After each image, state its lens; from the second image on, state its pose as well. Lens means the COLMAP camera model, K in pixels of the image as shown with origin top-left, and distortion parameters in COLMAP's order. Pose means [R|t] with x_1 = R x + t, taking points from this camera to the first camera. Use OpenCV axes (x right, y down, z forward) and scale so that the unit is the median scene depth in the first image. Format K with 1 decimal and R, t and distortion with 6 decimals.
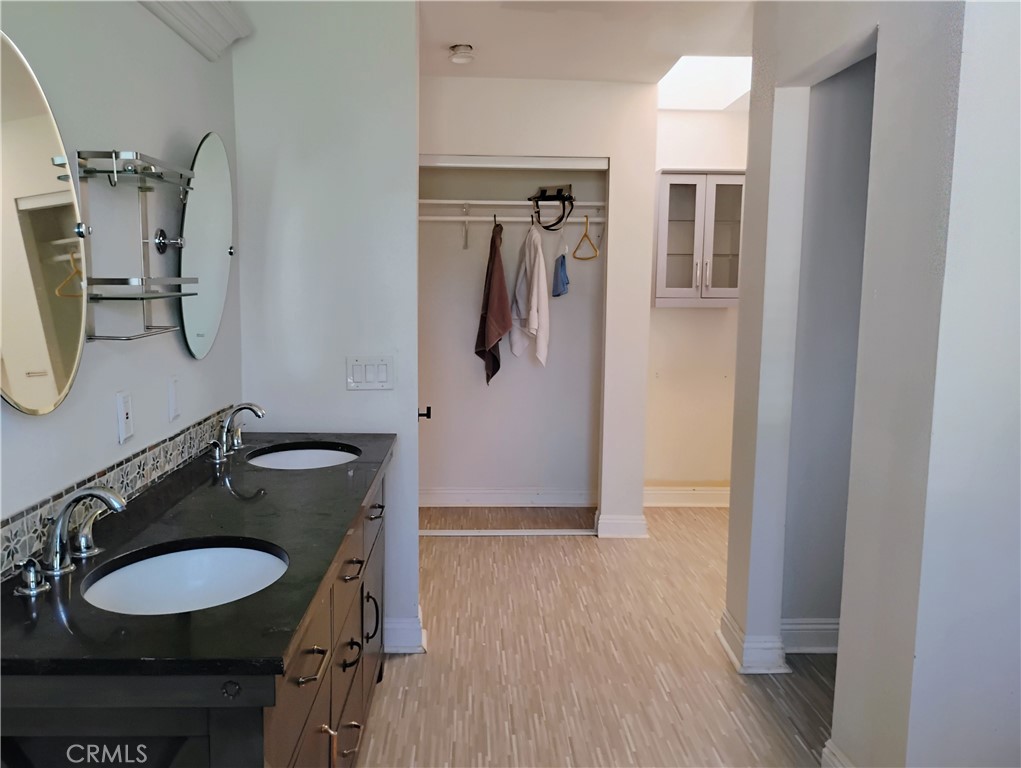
lens RADIAL K [[847.4, 0, 513.4], [0, 847.4, 378.6], [0, 0, 1]] dist [0.080867, -0.084491]
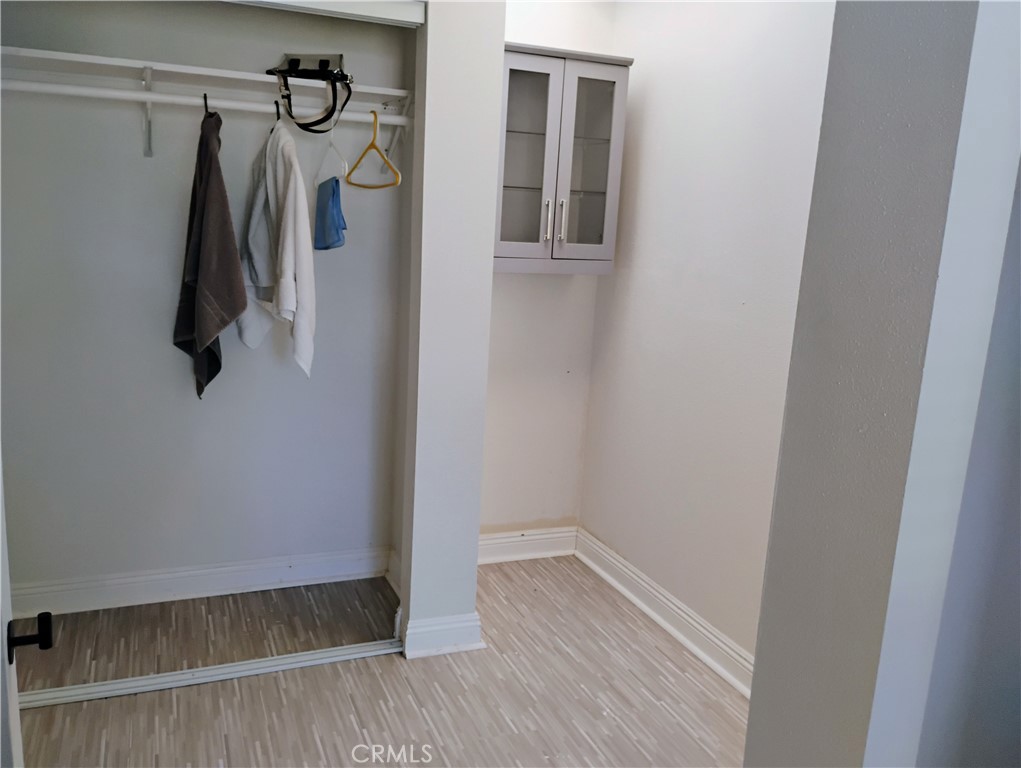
lens RADIAL K [[841.1, 0, 509.8], [0, 841.1, 384.2], [0, 0, 1]] dist [0.079546, -0.147289]
pose [[0.943438, -0.027998, 0.330364, -0.022649], [-0.000862, 0.996218, 0.086889, -0.056566], [-0.331547, -0.082260, 0.939846, 0.411881]]
